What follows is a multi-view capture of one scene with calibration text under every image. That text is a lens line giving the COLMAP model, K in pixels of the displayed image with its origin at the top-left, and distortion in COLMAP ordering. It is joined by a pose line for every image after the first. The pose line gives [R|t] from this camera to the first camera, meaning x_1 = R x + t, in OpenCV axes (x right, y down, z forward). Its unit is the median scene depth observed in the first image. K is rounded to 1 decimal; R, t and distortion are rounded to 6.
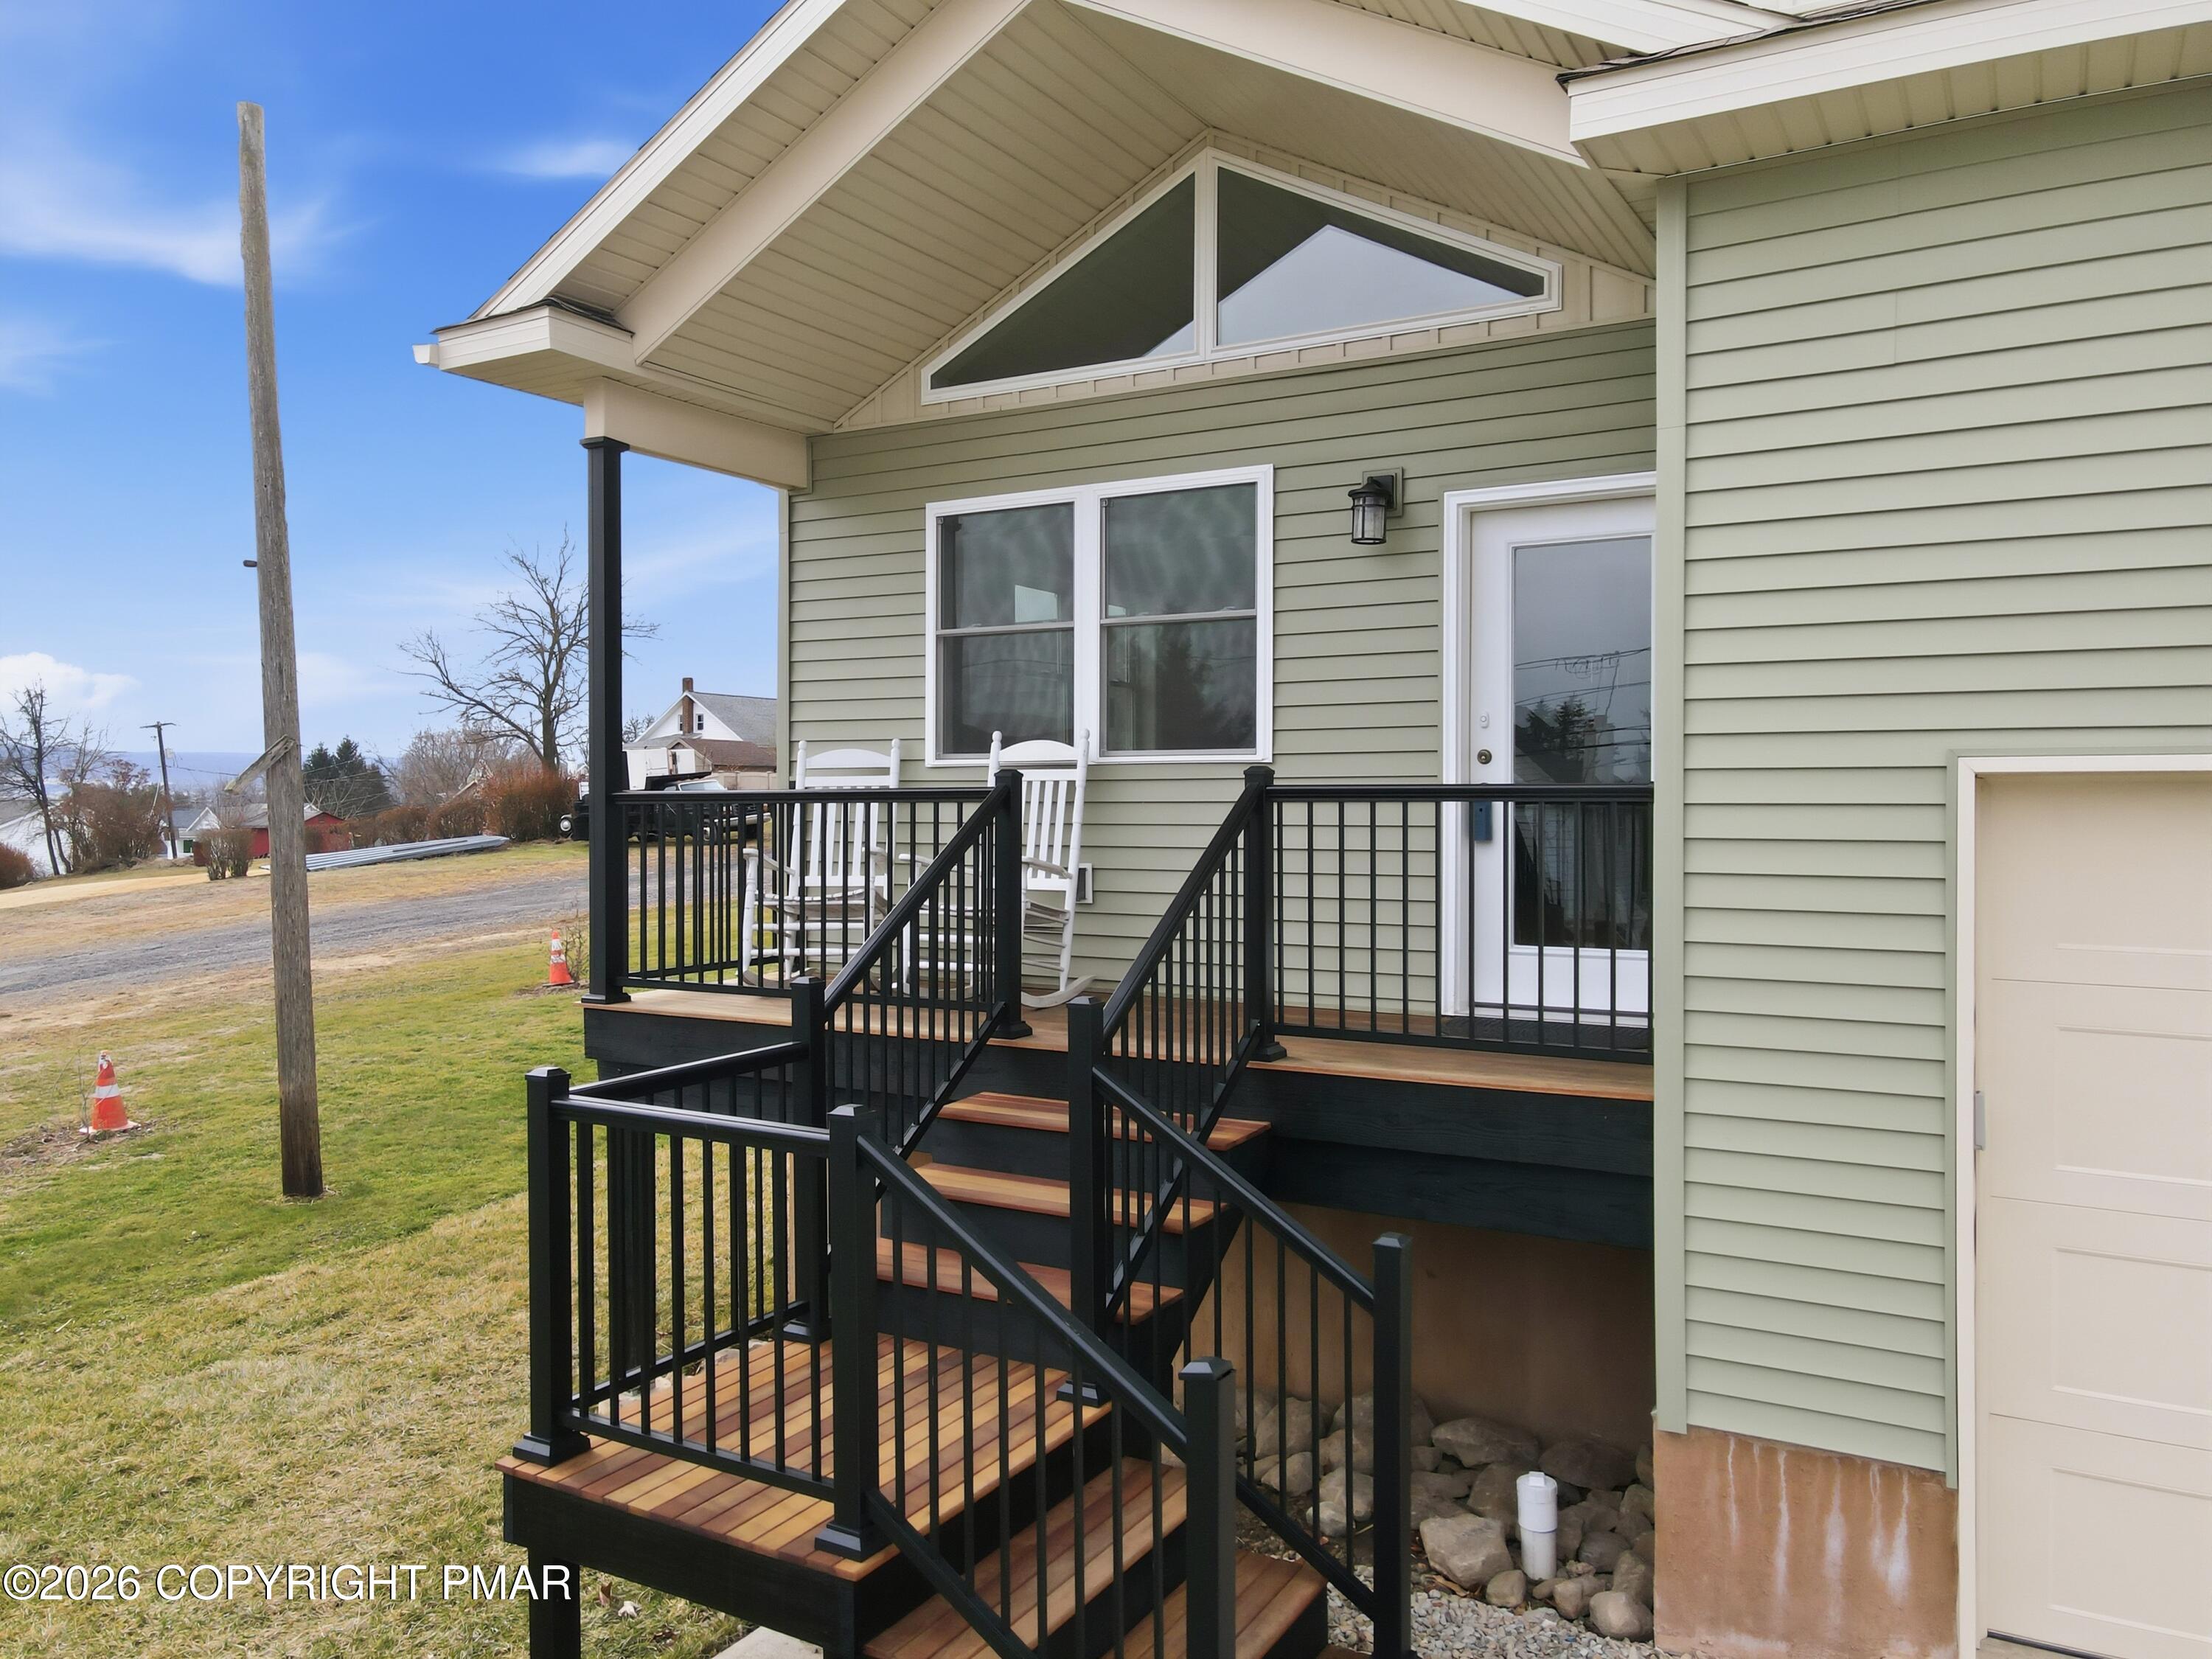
lens RADIAL K [[1624.3, 0, 1106.0], [0, 1624.3, 829.5], [0, 0, 1]] dist [0.002341, 0.026705]
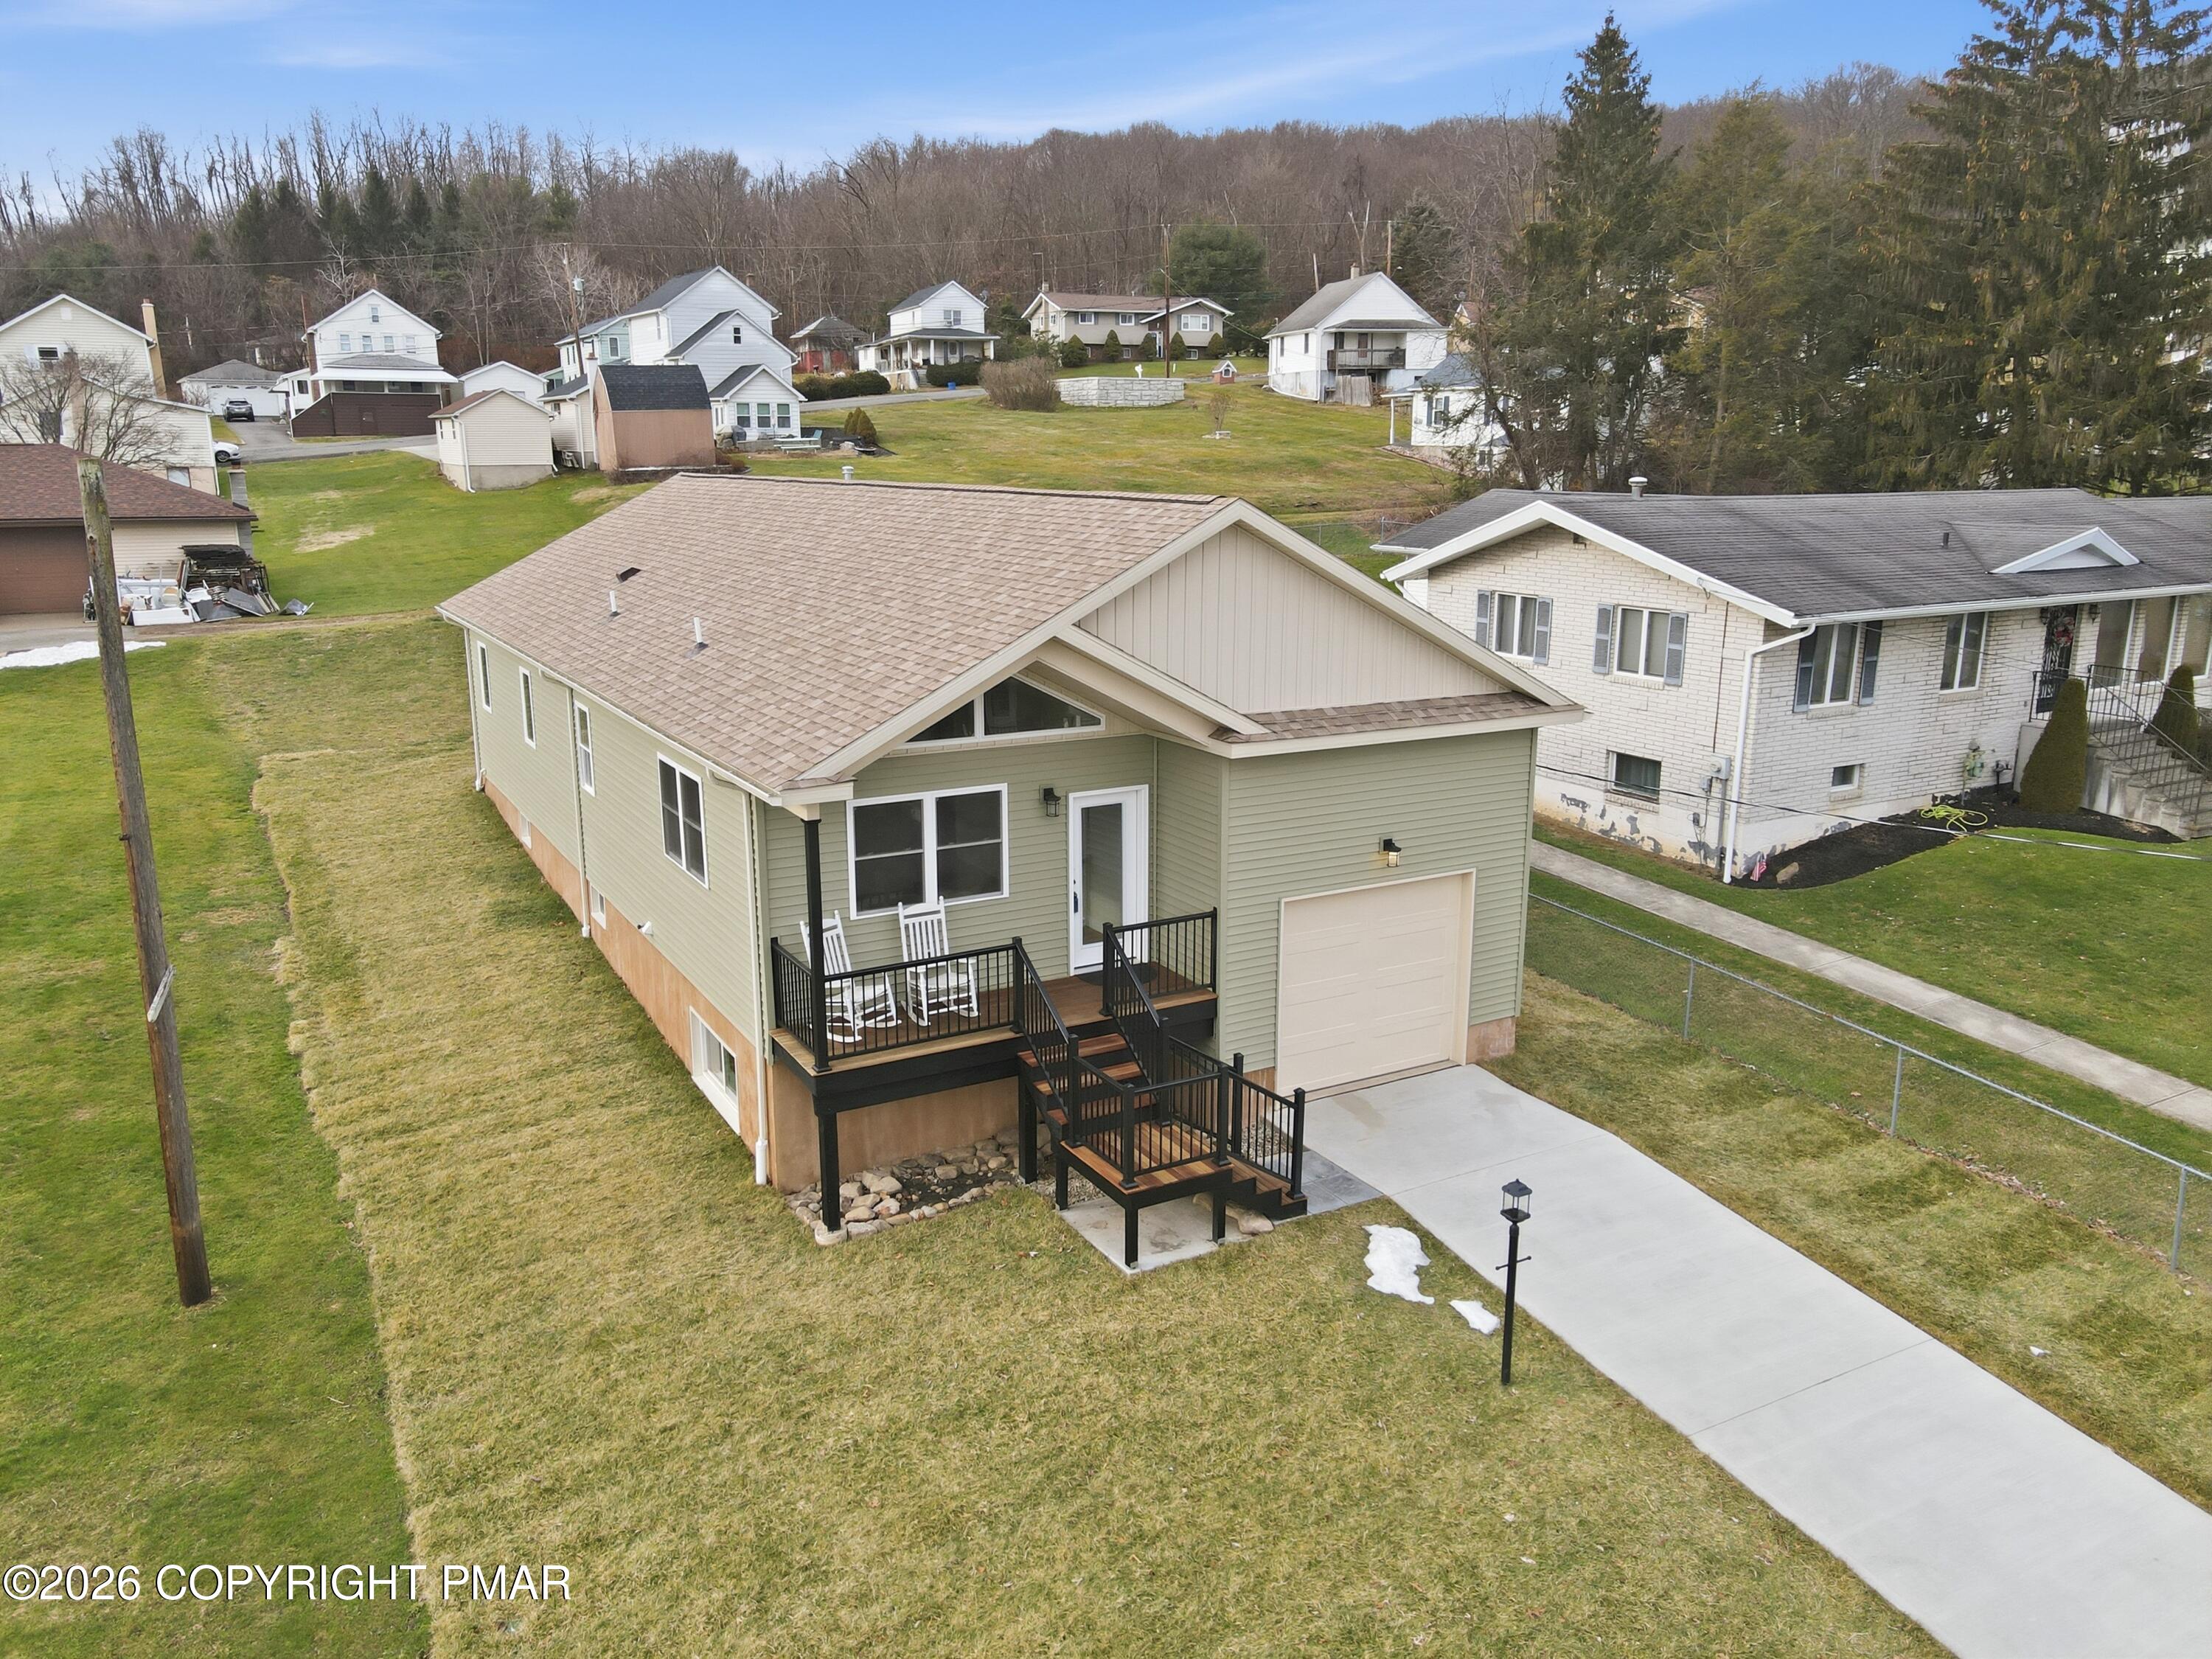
lens RADIAL K [[1624.3, 0, 1106.0], [0, 1624.3, 829.5], [0, 0, 1]] dist [0.002341, 0.026705]
pose [[0.504899, -0.200016, 0.839685, -2.037698], [0.013291, 0.974469, 0.224130, -0.749779], [-0.863076, -0.102003, 0.494666, -0.403359]]
